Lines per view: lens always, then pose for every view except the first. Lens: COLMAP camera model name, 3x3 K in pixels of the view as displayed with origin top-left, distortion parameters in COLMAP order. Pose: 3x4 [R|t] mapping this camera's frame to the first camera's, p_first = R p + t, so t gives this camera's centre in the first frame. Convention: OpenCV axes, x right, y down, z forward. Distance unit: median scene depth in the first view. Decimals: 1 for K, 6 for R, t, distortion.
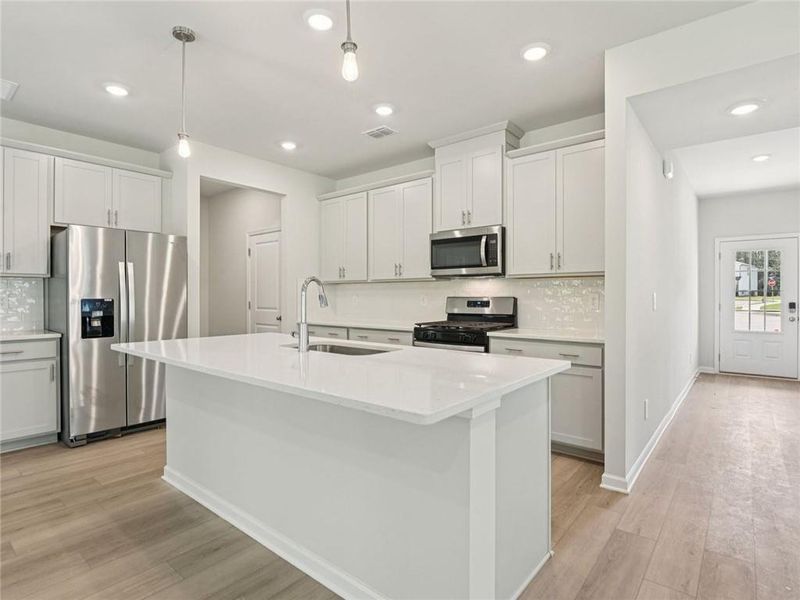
lens RADIAL K [[428.4, 0, 404.4], [0, 428.4, 298.3], [0, 0, 1]] dist [0.006156, -0.001442]
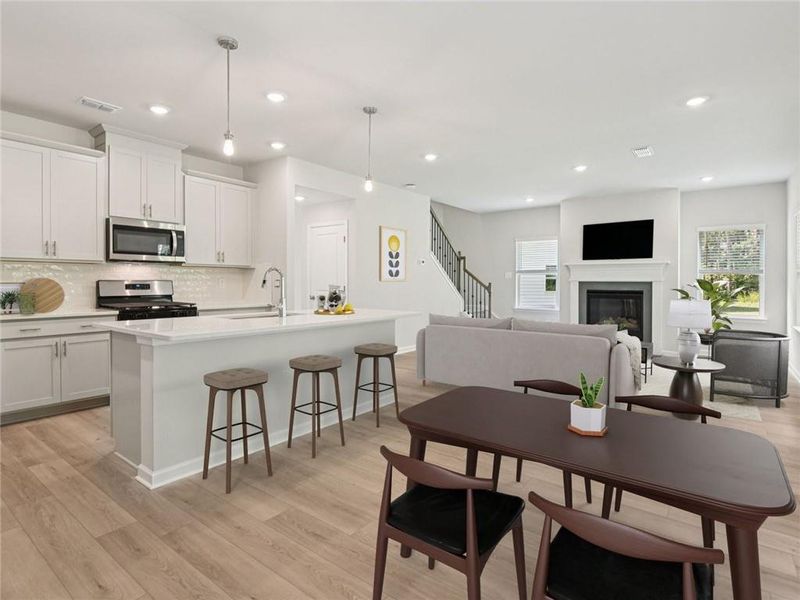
lens RADIAL K [[428.4, 0, 393.0], [0, 428.4, 295.9], [0, 0, 1]] dist [0.006156, -0.001442]
pose [[-0.046038, -0.024867, 0.998630, -1.085087], [0.006539, 0.999661, 0.025194, 0.014830], [-0.998918, 0.007690, -0.045860, 0.427499]]
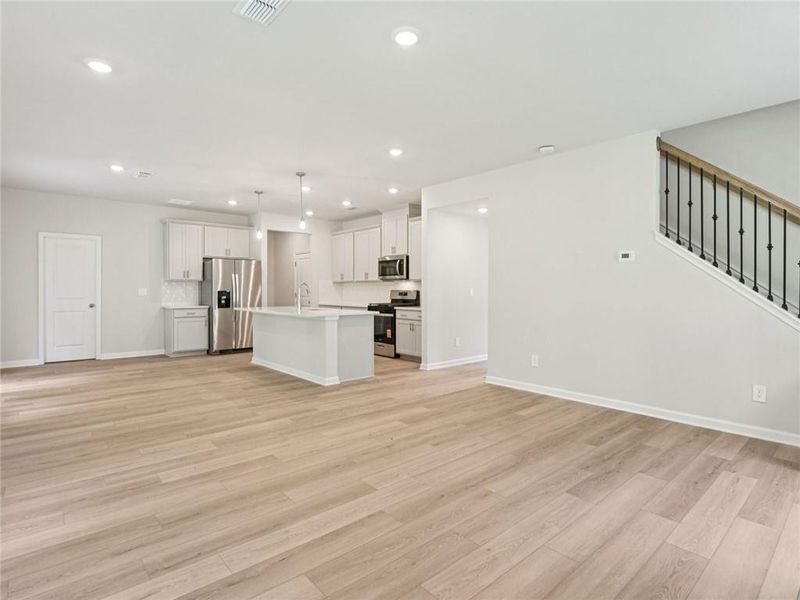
lens RADIAL K [[428.4, 0, 392.8], [0, 428.4, 291.5], [0, 0, 1]] dist [0.006156, -0.001442]
pose [[0.984103, 0.002732, -0.177580, 0.515846], [-0.003259, 0.999991, -0.002676, 0.007671], [0.177571, 0.003212, 0.984103, -0.975349]]
